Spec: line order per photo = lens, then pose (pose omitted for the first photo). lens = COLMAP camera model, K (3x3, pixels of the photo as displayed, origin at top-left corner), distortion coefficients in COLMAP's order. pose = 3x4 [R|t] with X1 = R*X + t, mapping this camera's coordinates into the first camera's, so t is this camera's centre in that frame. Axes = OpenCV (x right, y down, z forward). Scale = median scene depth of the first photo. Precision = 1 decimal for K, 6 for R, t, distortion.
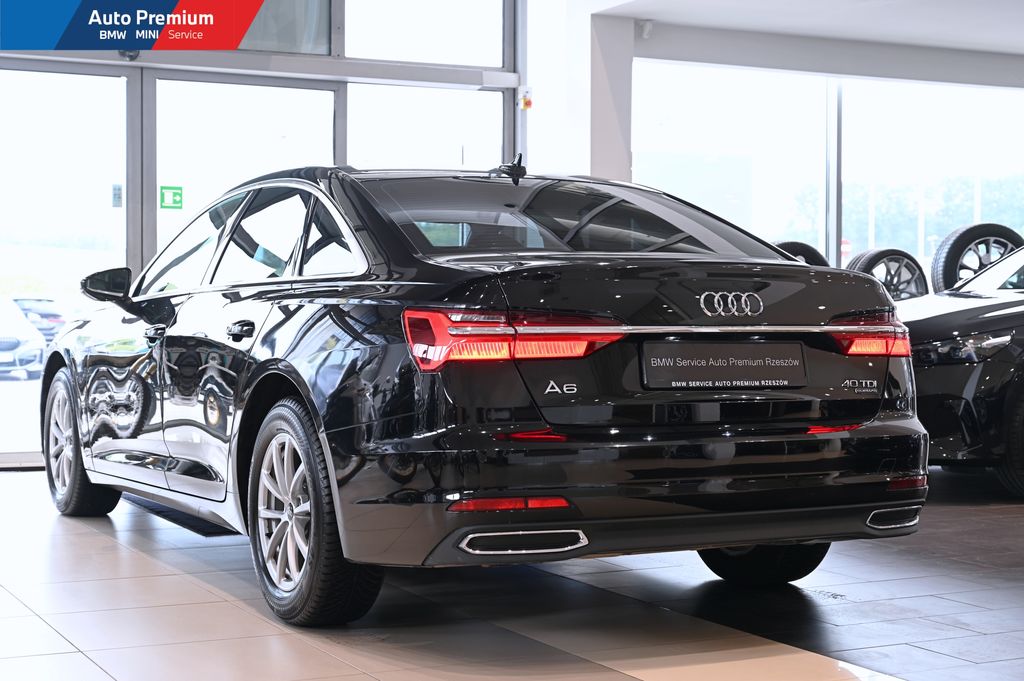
lens RADIAL K [[1730.6, 0, 512.0], [0, 1730.6, 340.5], [0, 0, 1]] dist [0.023381, -0.033121]
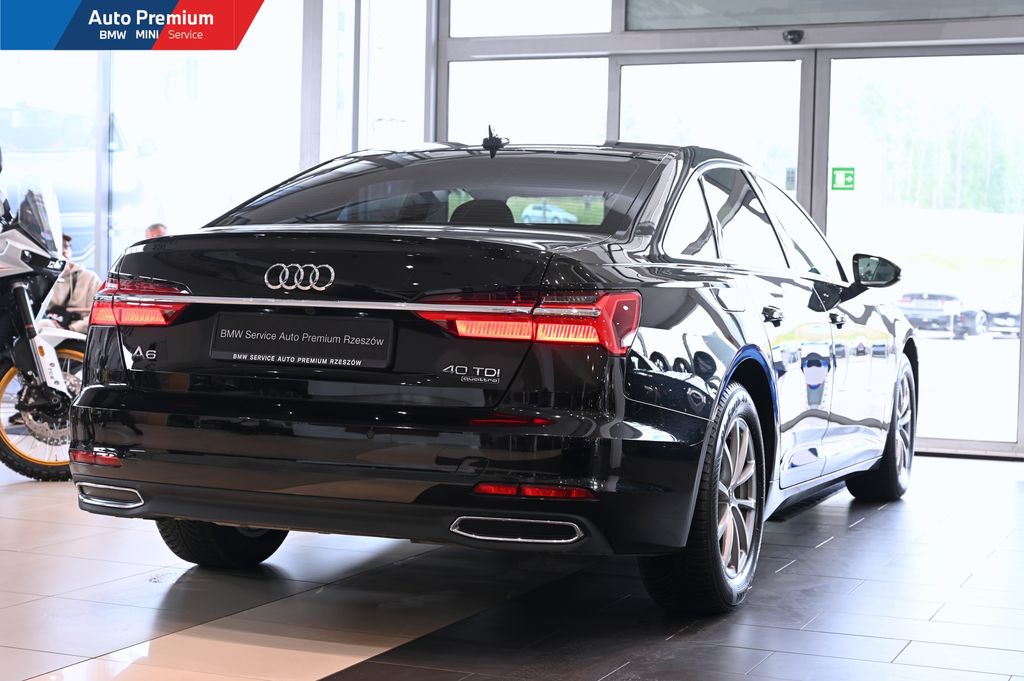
lens RADIAL K [[1736.8, 0, 512.0], [0, 1736.8, 340.5], [0, 0, 1]] dist [0.005581, 0.131278]
pose [[0.644824, 0.039697, -0.763299, 0.756858], [-0.036267, 0.999115, 0.021323, -0.008552], [0.763470, 0.013933, 0.645693, 0.380729]]
